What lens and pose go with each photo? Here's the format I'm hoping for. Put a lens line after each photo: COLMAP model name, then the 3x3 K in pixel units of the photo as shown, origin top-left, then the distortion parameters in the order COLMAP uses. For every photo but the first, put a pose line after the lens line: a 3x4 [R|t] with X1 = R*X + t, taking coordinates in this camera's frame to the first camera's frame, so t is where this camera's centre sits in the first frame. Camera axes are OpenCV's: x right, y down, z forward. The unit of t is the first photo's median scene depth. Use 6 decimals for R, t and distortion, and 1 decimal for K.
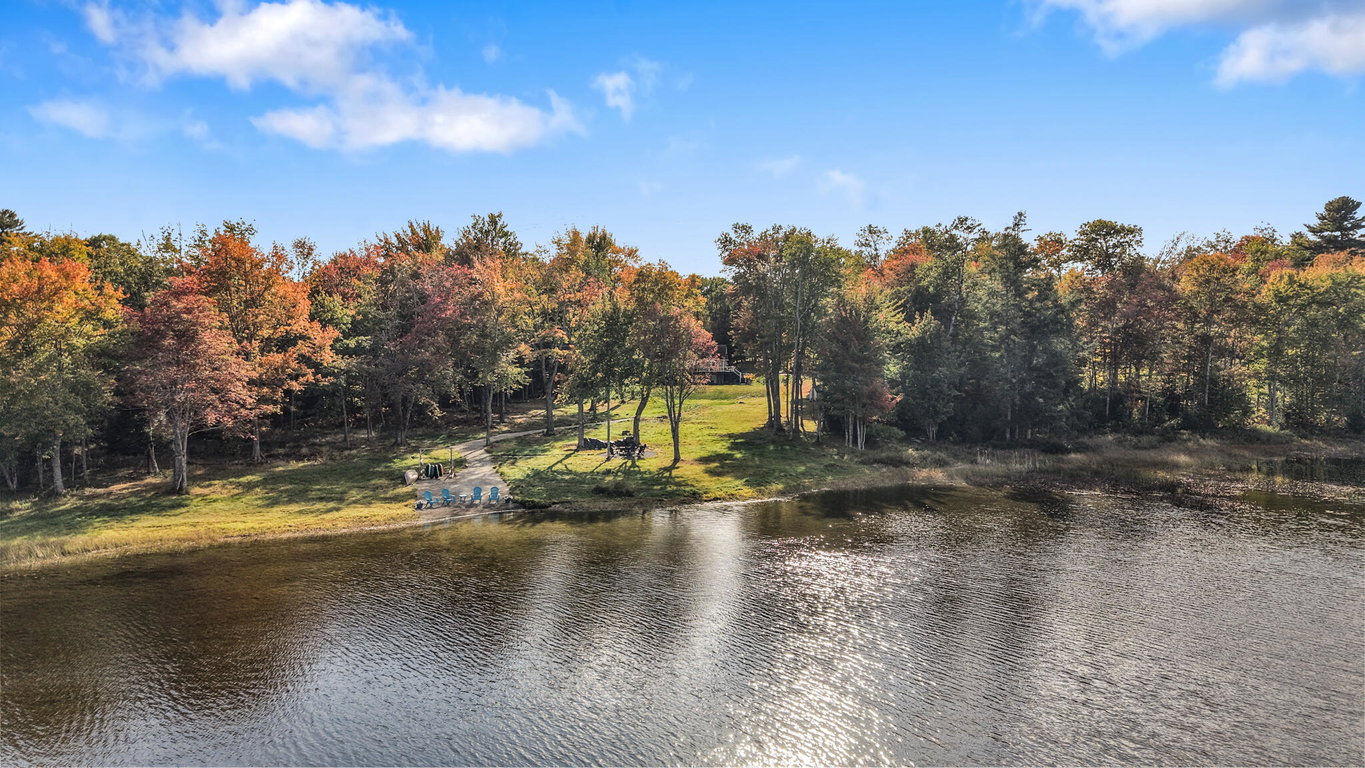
lens RADIAL K [[930.0, 0, 693.5], [0, 930.0, 402.0], [0, 0, 1]] dist [-0.006252, -0.005684]
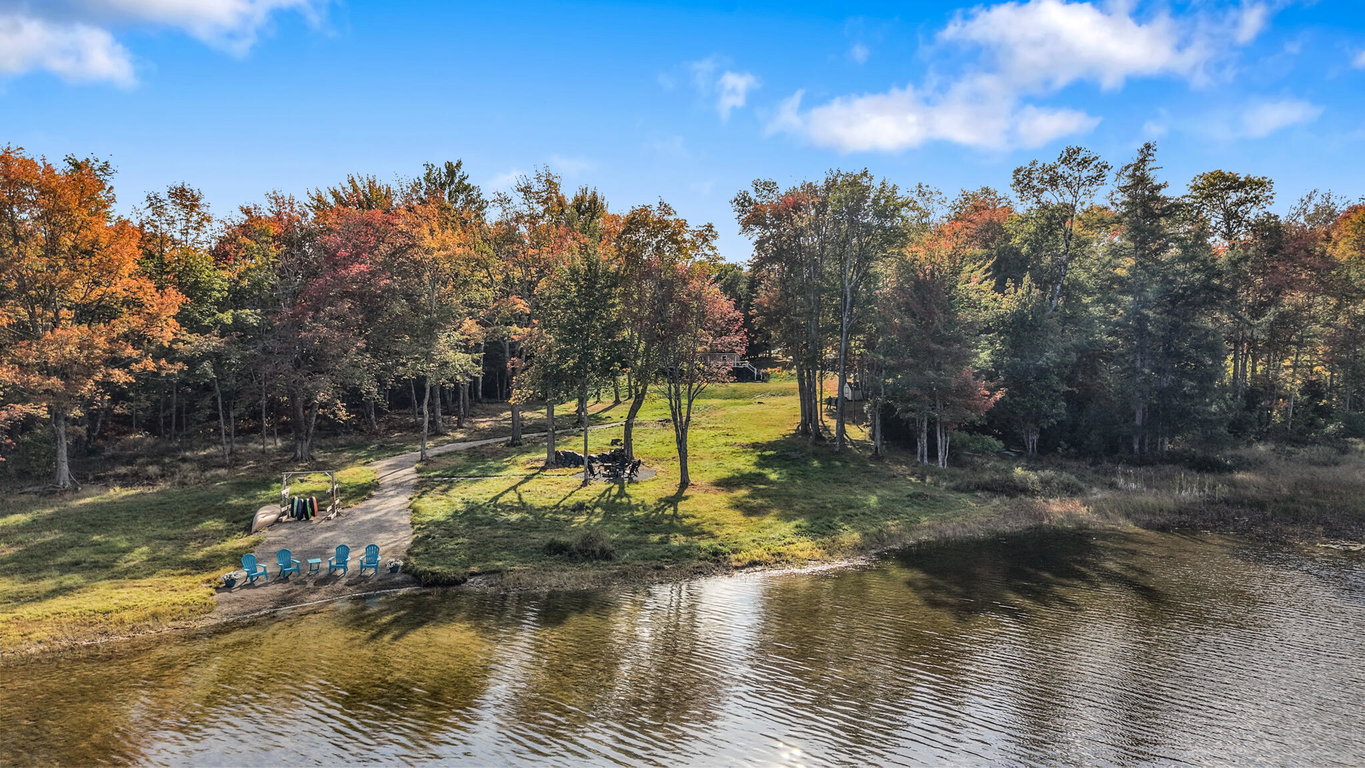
lens RADIAL K [[893.5, 0, 690.0], [0, 893.5, 412.4], [0, 0, 1]] dist [0.005219, -0.005872]
pose [[0.999967, -0.000249, -0.008122, -0.007834], [0.000333, 0.999947, 0.010294, 0.002053], [0.008119, -0.010296, 0.999914, 0.308828]]
